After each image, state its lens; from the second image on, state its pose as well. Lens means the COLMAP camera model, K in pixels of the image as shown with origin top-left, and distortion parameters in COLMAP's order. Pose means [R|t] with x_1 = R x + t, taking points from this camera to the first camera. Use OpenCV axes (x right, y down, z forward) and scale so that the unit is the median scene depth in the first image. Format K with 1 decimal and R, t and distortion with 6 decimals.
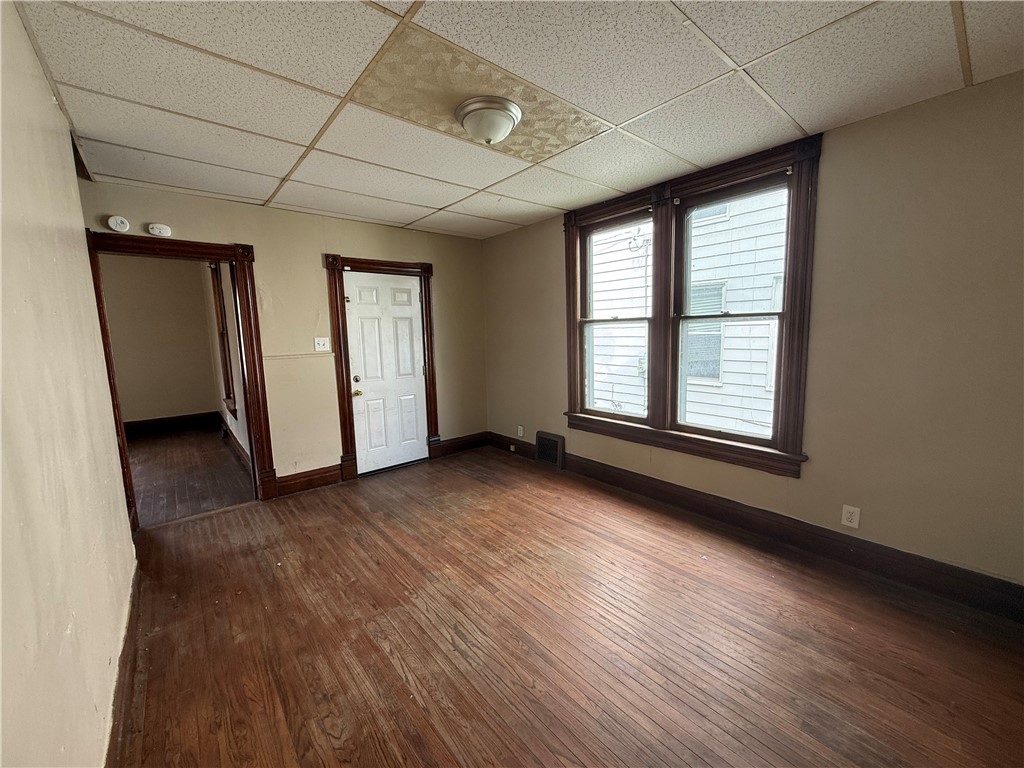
lens RADIAL K [[406.6, 0, 509.4], [0, 406.6, 380.5], [0, 0, 1]] dist [0.000103, 0.000093]
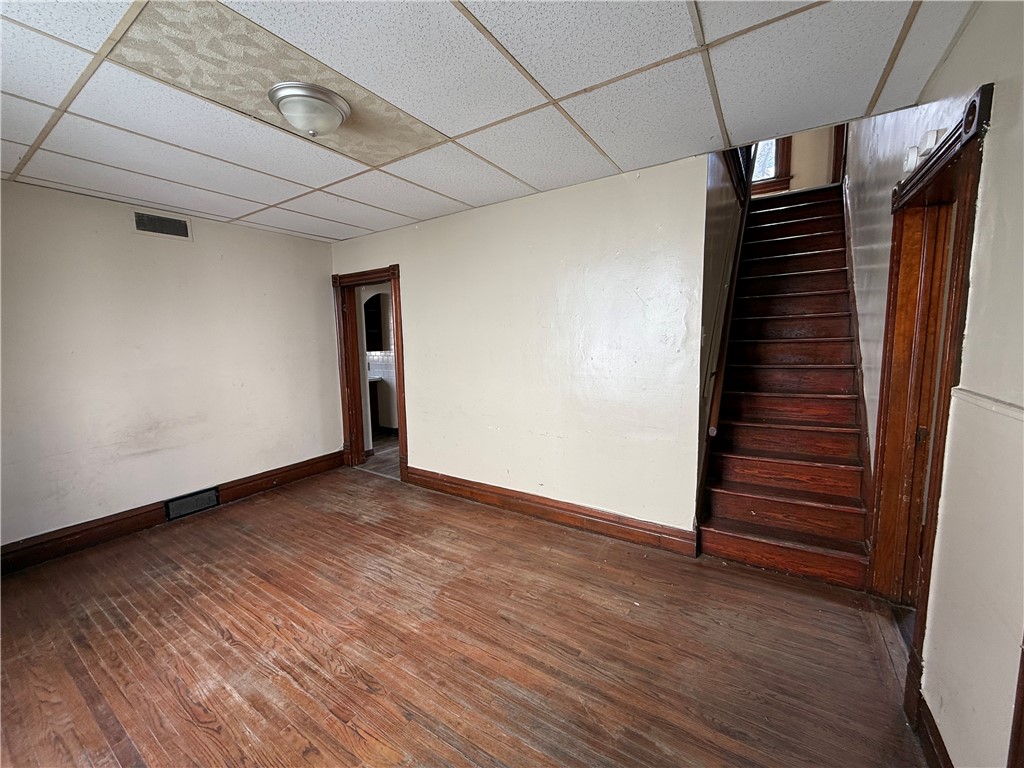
lens RADIAL K [[406.6, 0, 513.9], [0, 406.6, 383.3], [0, 0, 1]] dist [0.000103, 0.000093]
pose [[-0.953001, 0.075905, -0.293304, -0.135376], [0.005426, 0.972227, 0.233978, -0.214436], [0.302918, 0.221390, -0.926945, 1.685600]]
